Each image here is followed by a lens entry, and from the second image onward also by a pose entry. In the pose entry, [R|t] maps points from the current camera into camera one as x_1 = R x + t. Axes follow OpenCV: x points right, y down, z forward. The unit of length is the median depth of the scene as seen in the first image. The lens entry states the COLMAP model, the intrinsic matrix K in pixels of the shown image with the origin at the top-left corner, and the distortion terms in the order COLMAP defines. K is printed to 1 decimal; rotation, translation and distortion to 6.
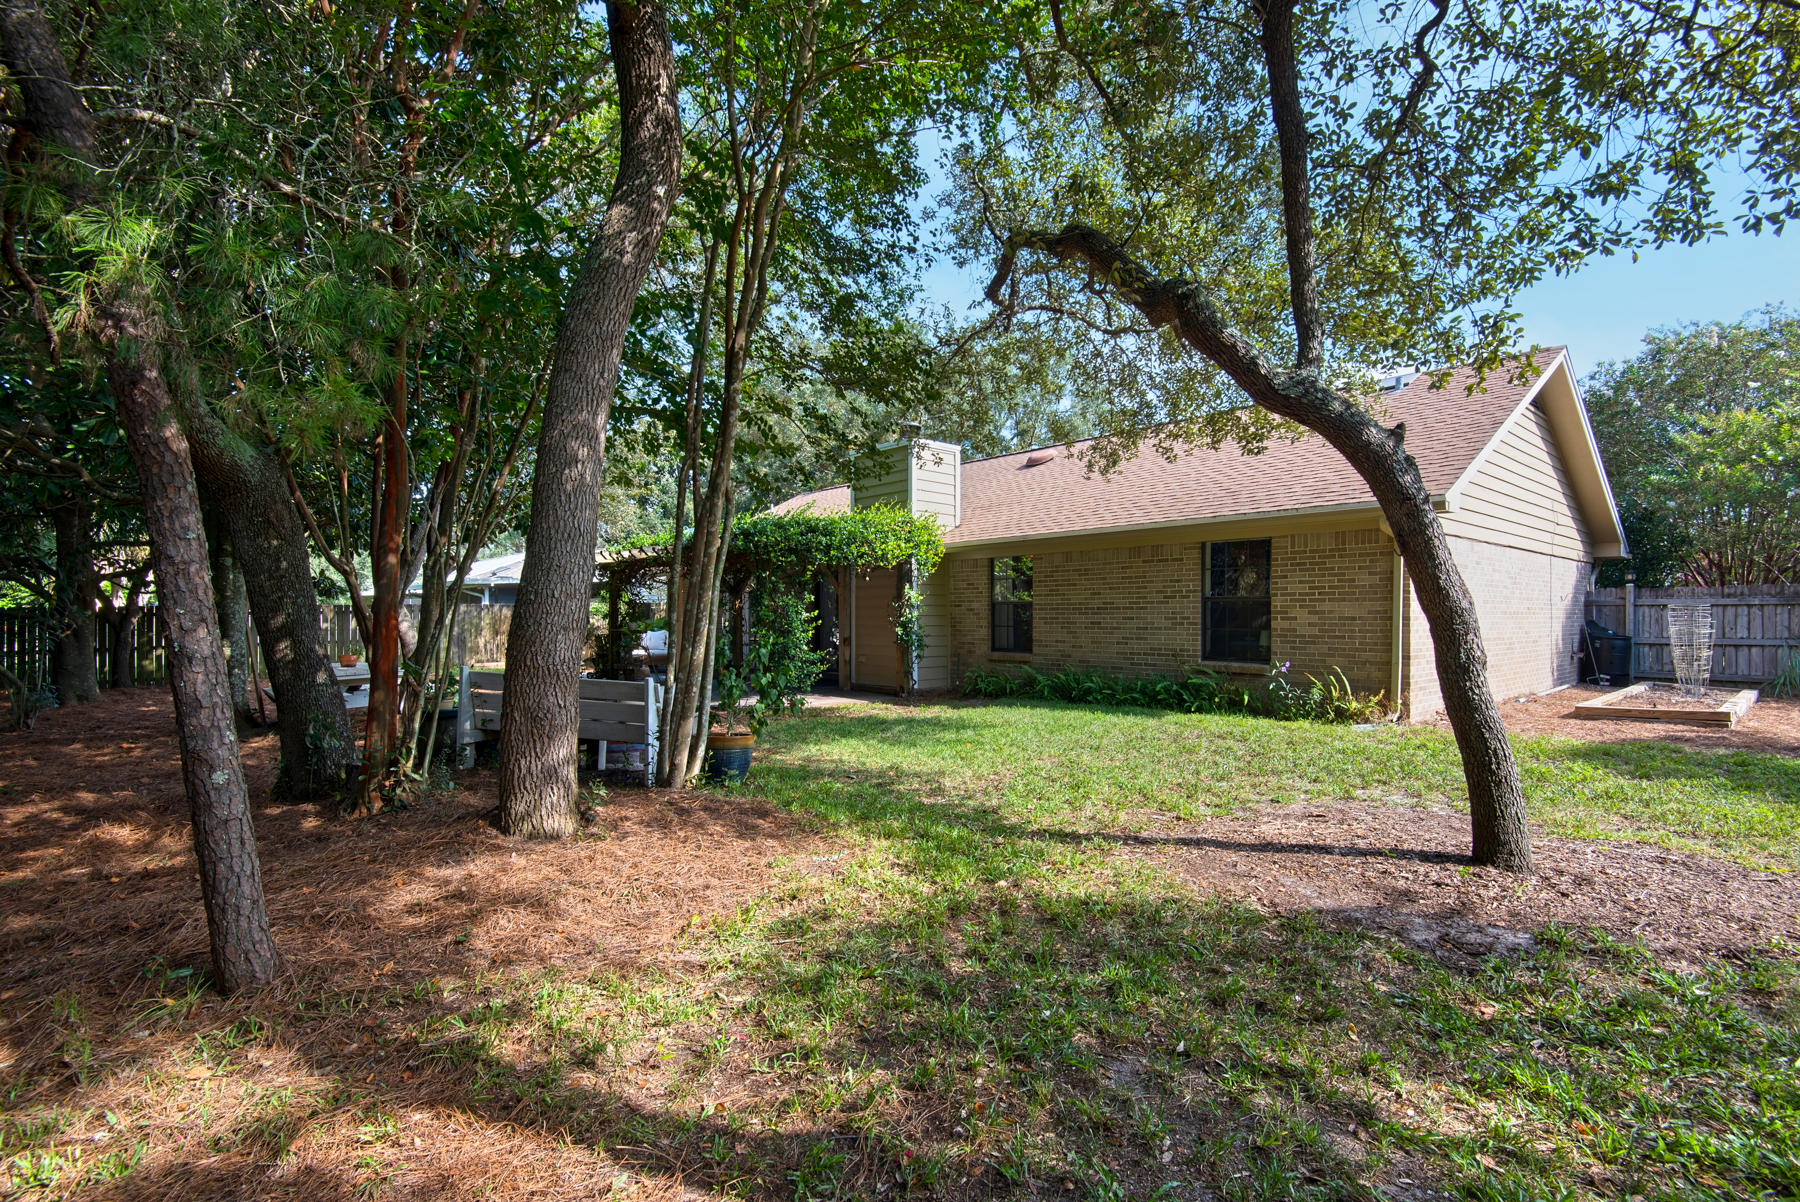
lens RADIAL K [[820.7, 0, 900.5], [0, 820.7, 606.8], [0, 0, 1]] dist [-0.000011, -0.000013]
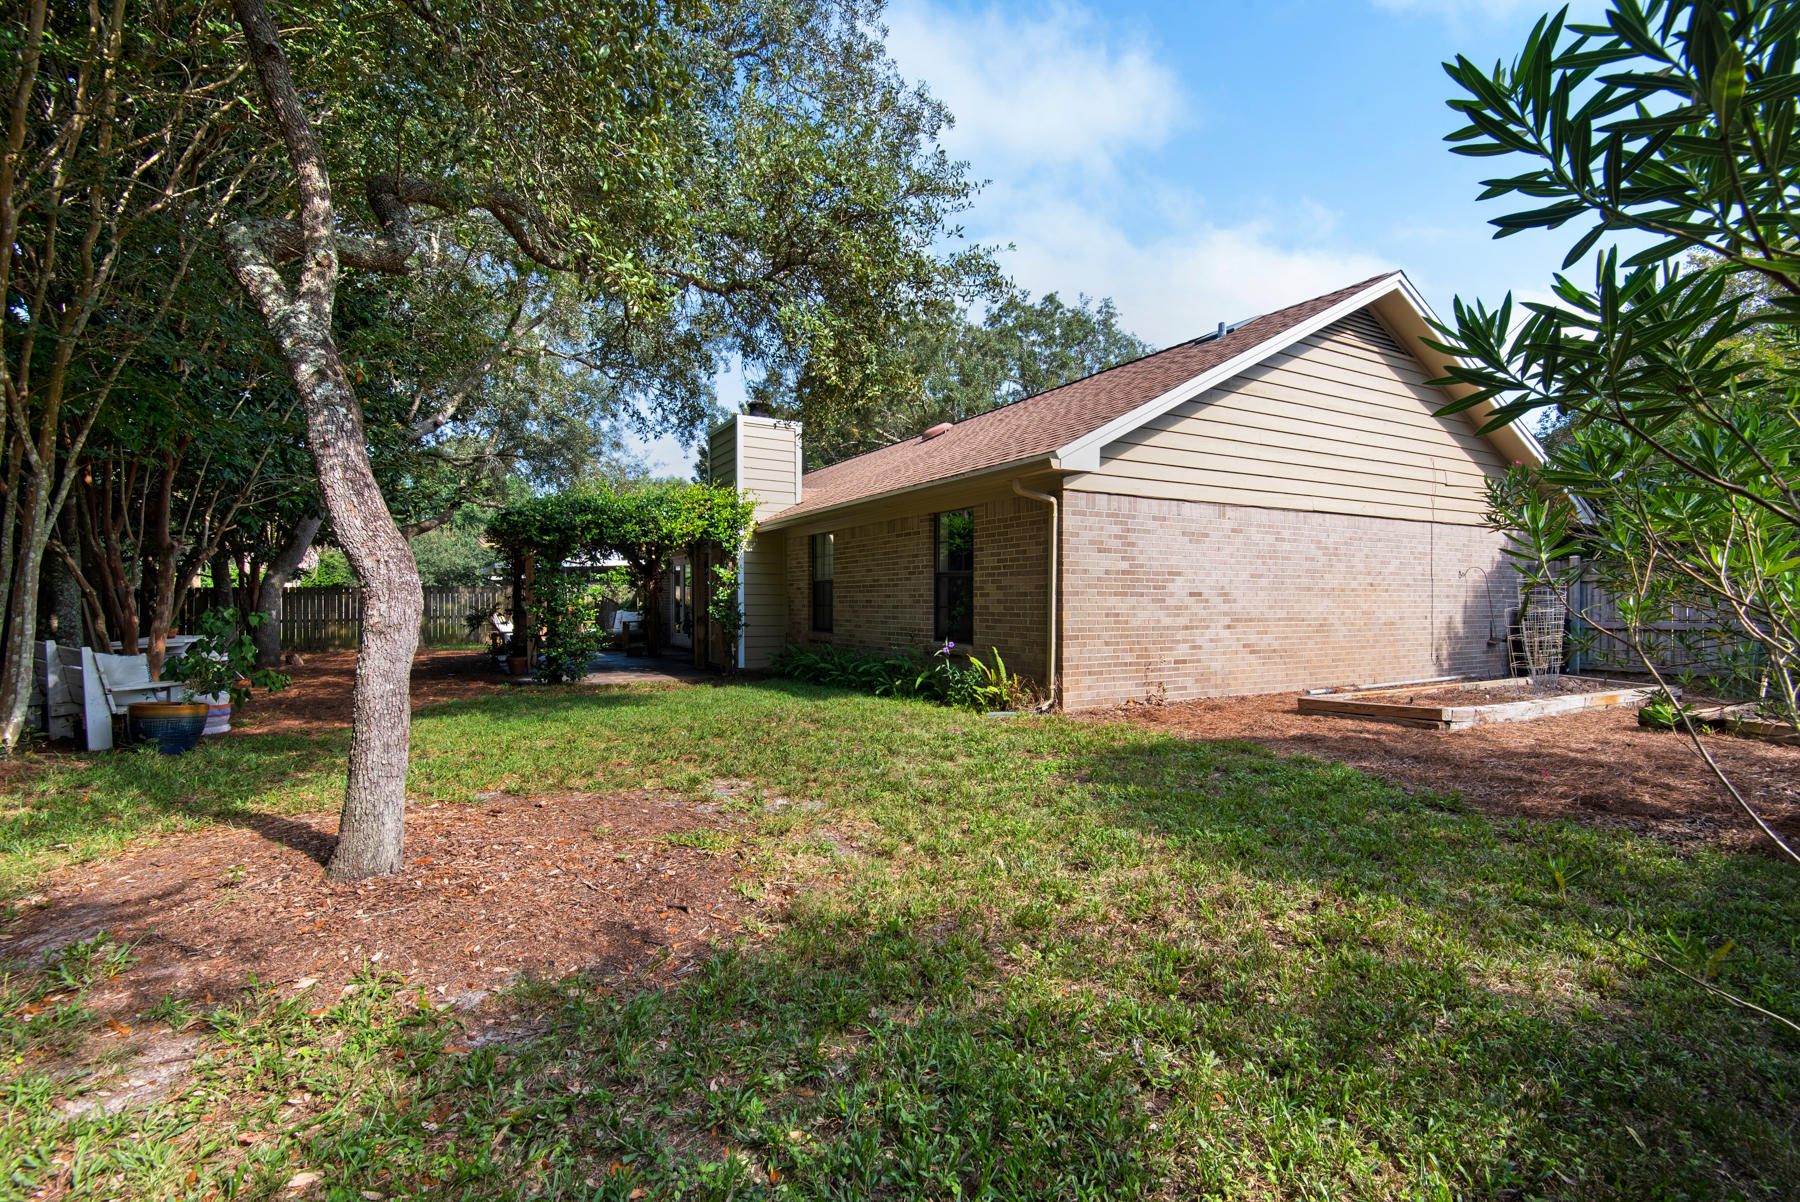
lens RADIAL K [[820.7, 0, 899.9], [0, 820.7, 597.9], [0, 0, 1]] dist [-0.000011, -0.000013]
pose [[0.984022, 0.004892, -0.177977, 0.493286], [-0.003776, 0.999971, 0.006612, 0.010571], [0.178004, -0.005835, 0.984012, 0.080778]]
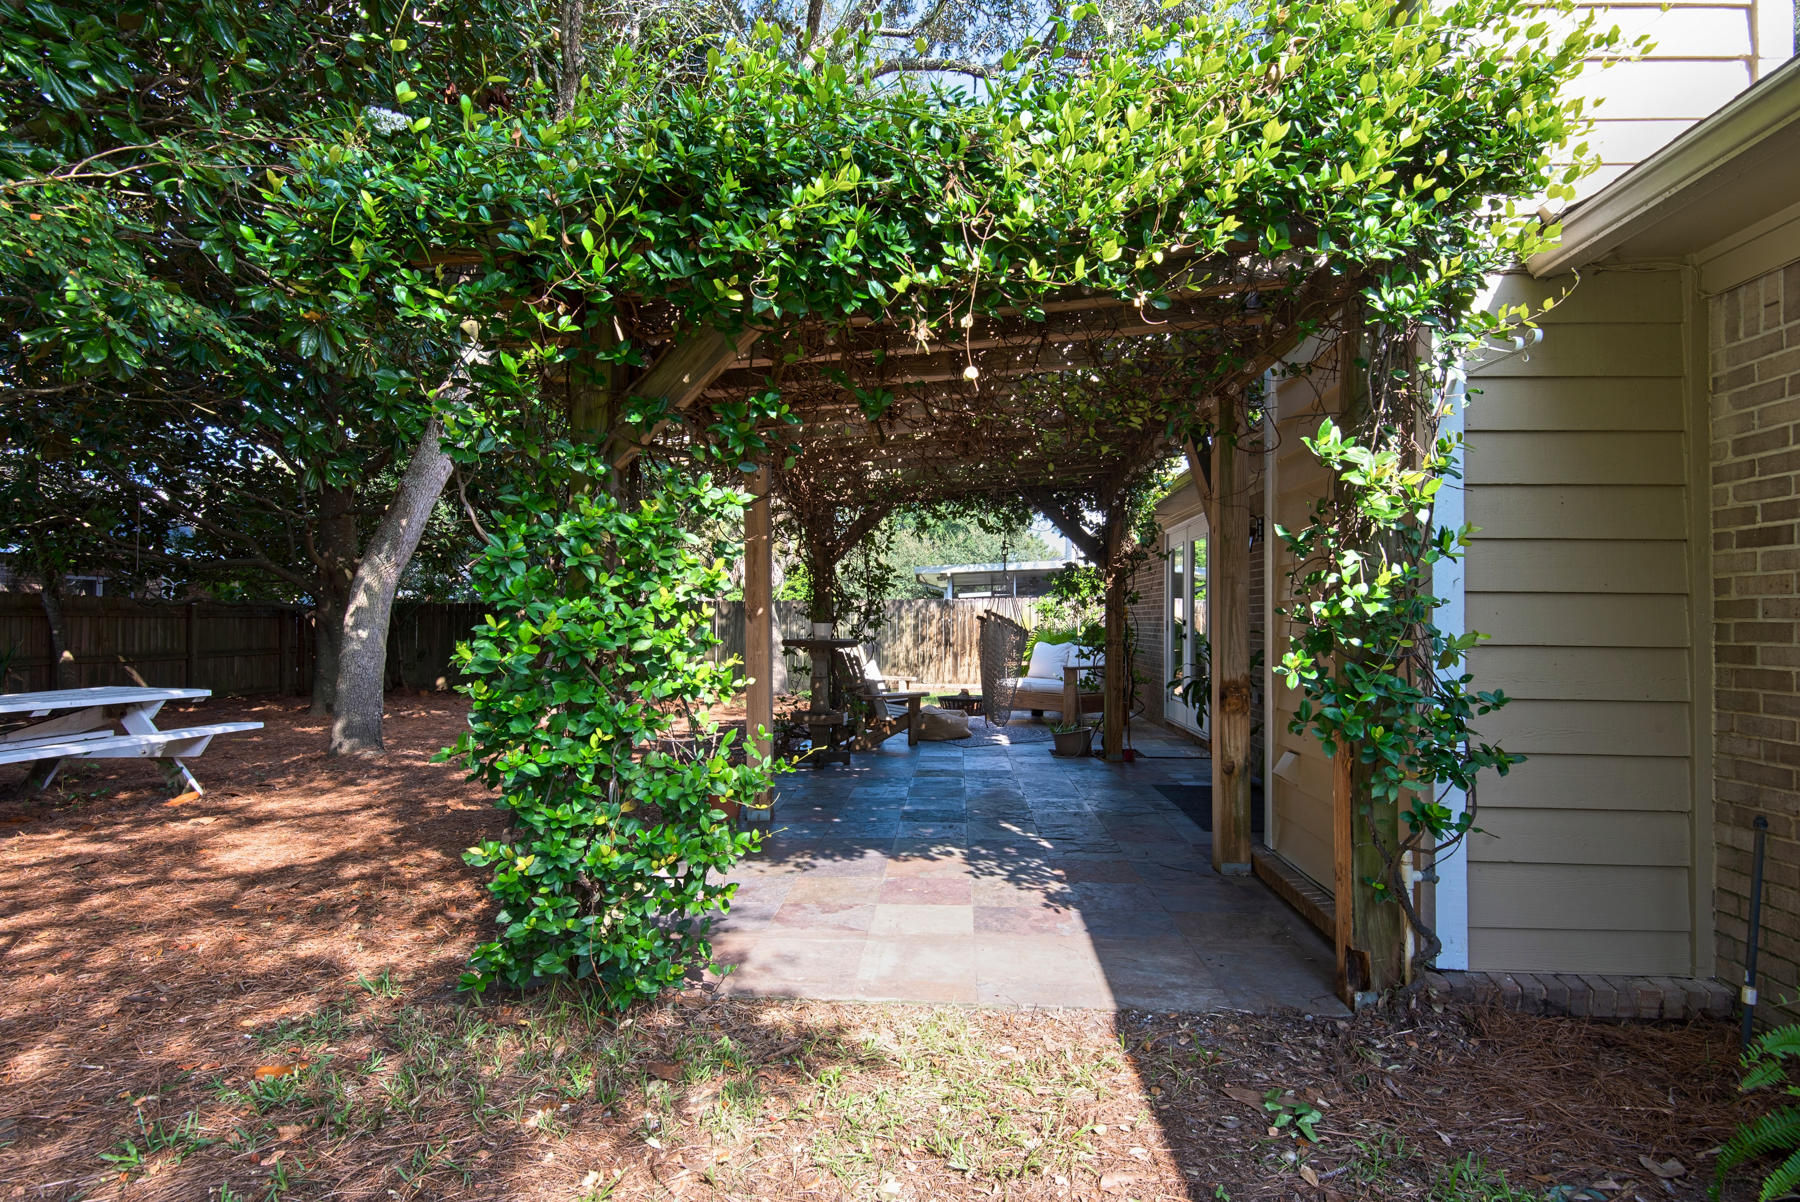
lens RADIAL K [[930.8, 0, 901.9], [0, 930.8, 604.3], [0, 0, 1]] dist [-0.003694, -0.000453]
pose [[0.730759, -0.005157, -0.682616, 0.100613], [-0.003232, 0.999934, -0.011014, 0.021875], [0.682628, 0.010255, 0.730694, 0.958545]]
